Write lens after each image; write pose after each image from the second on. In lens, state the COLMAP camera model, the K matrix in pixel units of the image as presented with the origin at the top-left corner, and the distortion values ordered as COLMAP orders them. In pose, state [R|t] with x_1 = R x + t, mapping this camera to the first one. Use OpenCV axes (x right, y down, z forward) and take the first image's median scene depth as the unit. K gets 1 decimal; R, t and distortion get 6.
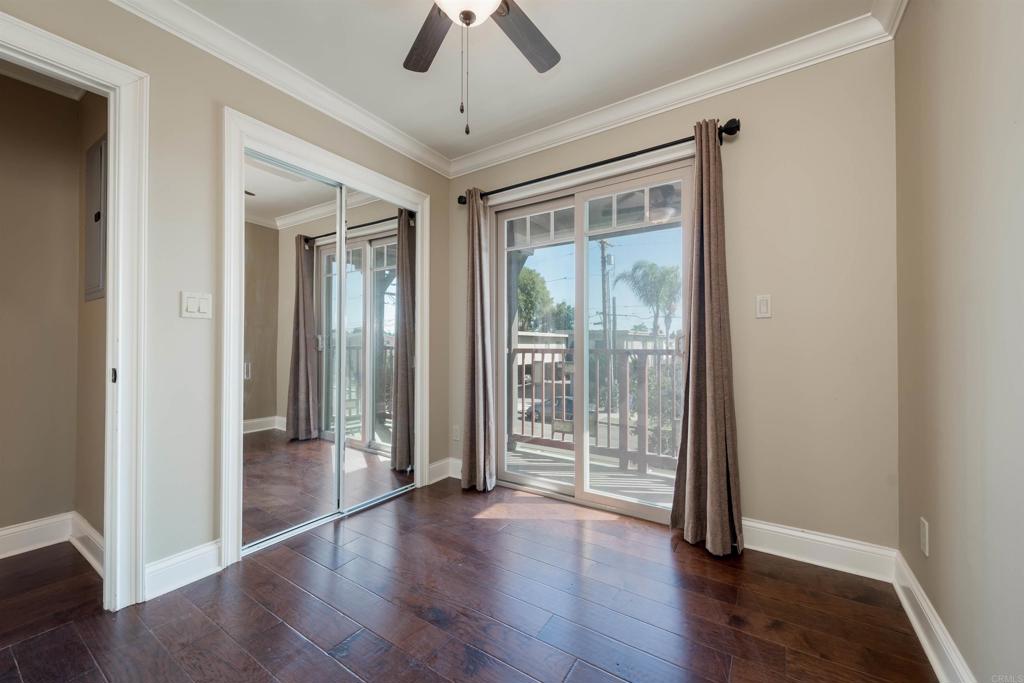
lens RADIAL K [[388.7, 0, 514.1], [0, 388.7, 340.9], [0, 0, 1]] dist [0.000393, 0.000017]
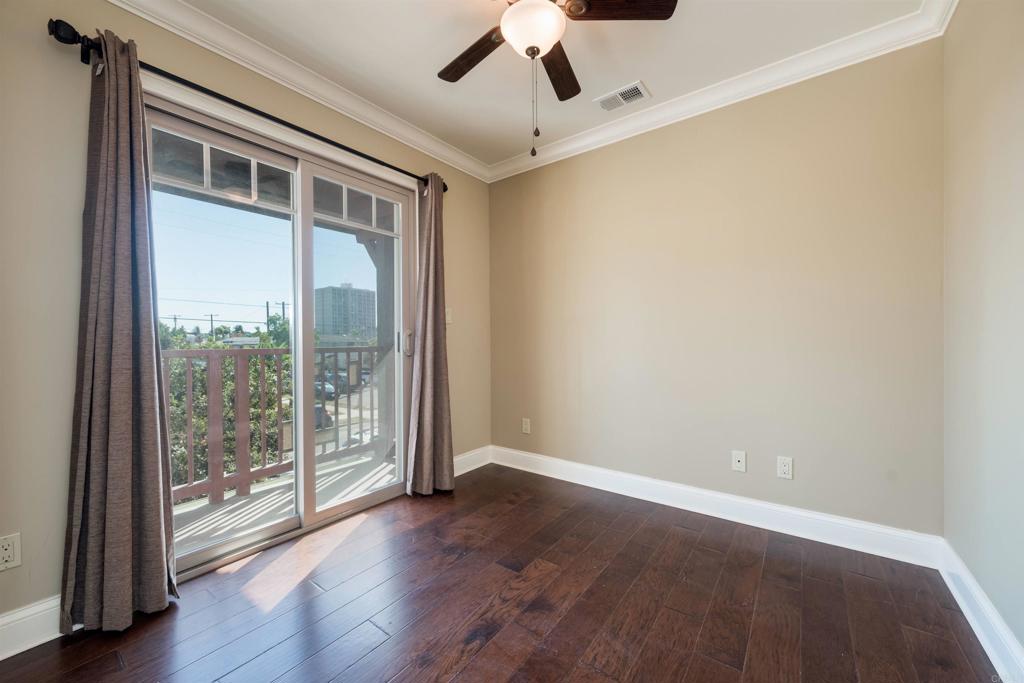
lens RADIAL K [[388.7, 0, 514.1], [0, 388.7, 340.9], [0, 0, 1]] dist [0.000393, 0.000017]
pose [[0.073813, -0.003929, 0.997264, -0.657673], [0.003011, 0.999989, 0.003717, 0.004944], [-0.997268, 0.002728, 0.073824, 0.505917]]
